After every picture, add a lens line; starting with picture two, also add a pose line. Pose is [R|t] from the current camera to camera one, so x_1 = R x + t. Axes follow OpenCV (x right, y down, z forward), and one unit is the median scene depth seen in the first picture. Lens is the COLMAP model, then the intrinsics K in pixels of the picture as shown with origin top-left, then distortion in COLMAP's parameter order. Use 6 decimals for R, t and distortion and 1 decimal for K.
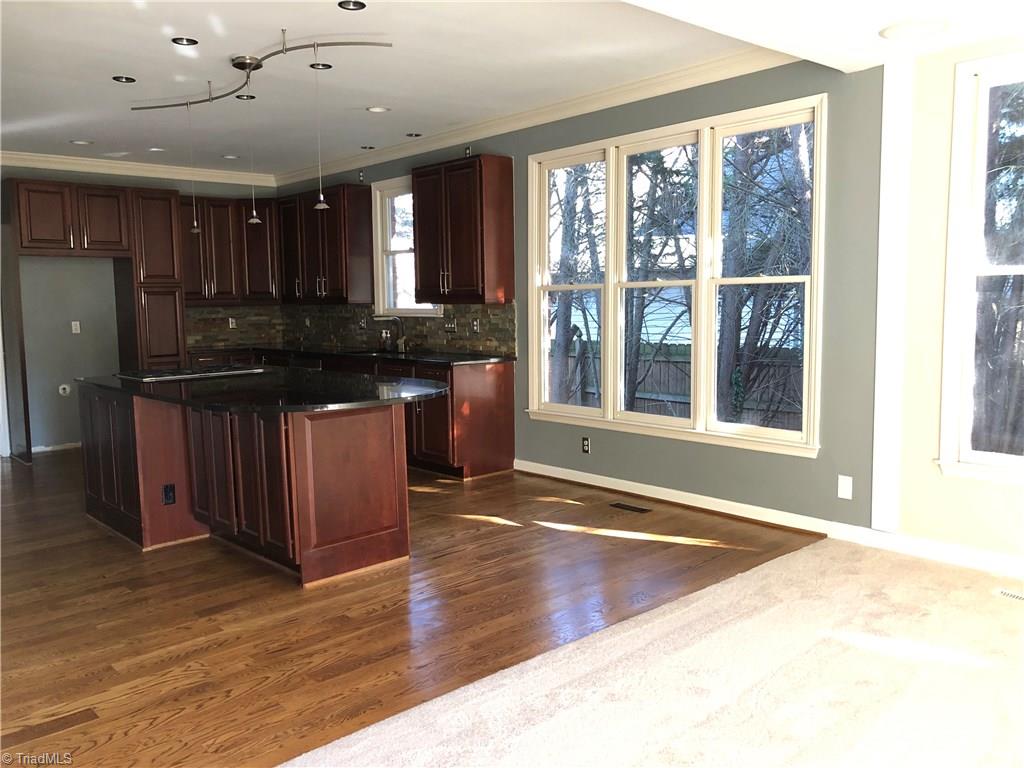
lens RADIAL K [[835.3, 0, 508.0], [0, 835.3, 382.5], [0, 0, 1]] dist [0.048523, -0.049038]
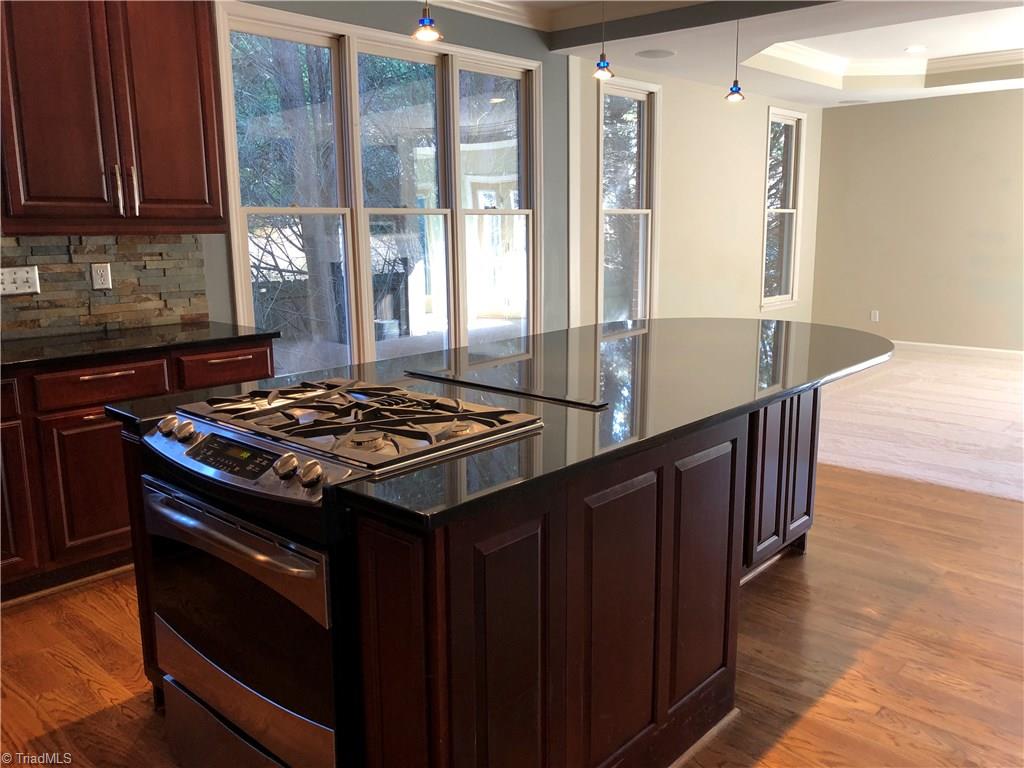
lens RADIAL K [[835.3, 0, 509.1], [0, 835.3, 374.7], [0, 0, 1]] dist [0.048523, -0.049038]
pose [[-0.100984, -0.159570, 0.982008, -0.475803], [0.112591, 0.978880, 0.170640, -0.054226], [-0.988496, 0.127798, -0.080885, 0.620339]]
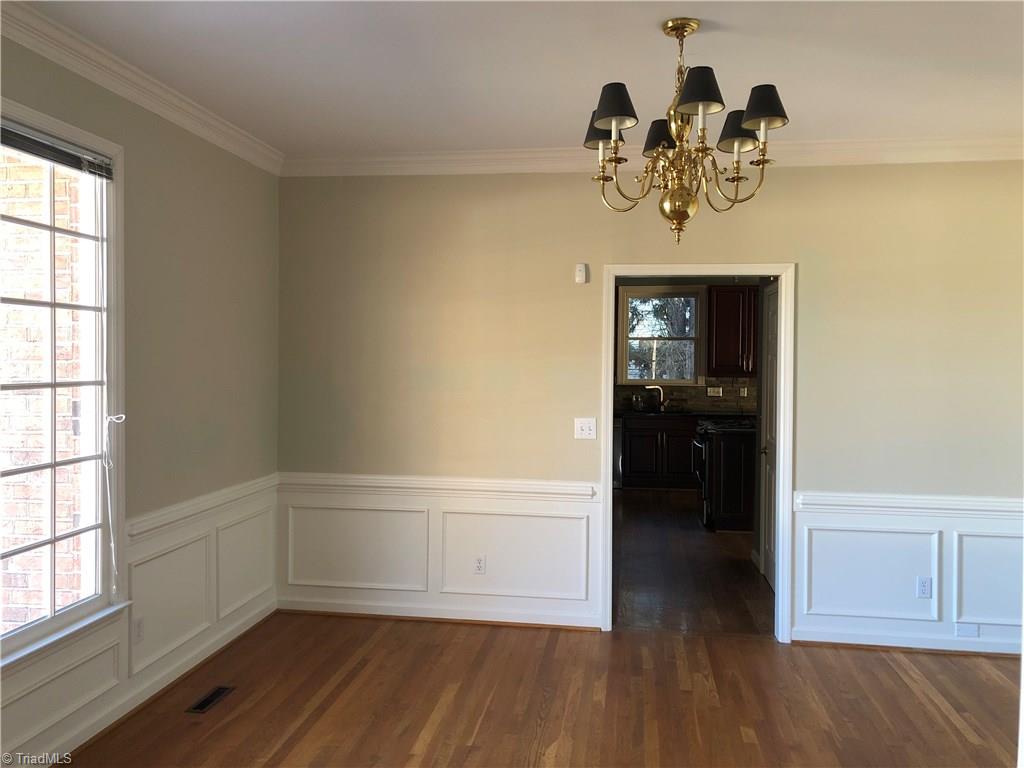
lens RADIAL K [[835.3, 0, 511.9], [0, 835.3, 383.8], [0, 0, 1]] dist [0.048523, -0.049038]
pose [[0.758576, 0.007974, 0.651535, -1.037833], [0.043709, 0.997050, -0.063093, -0.005120], [-0.650117, 0.076339, 0.755990, 0.106699]]
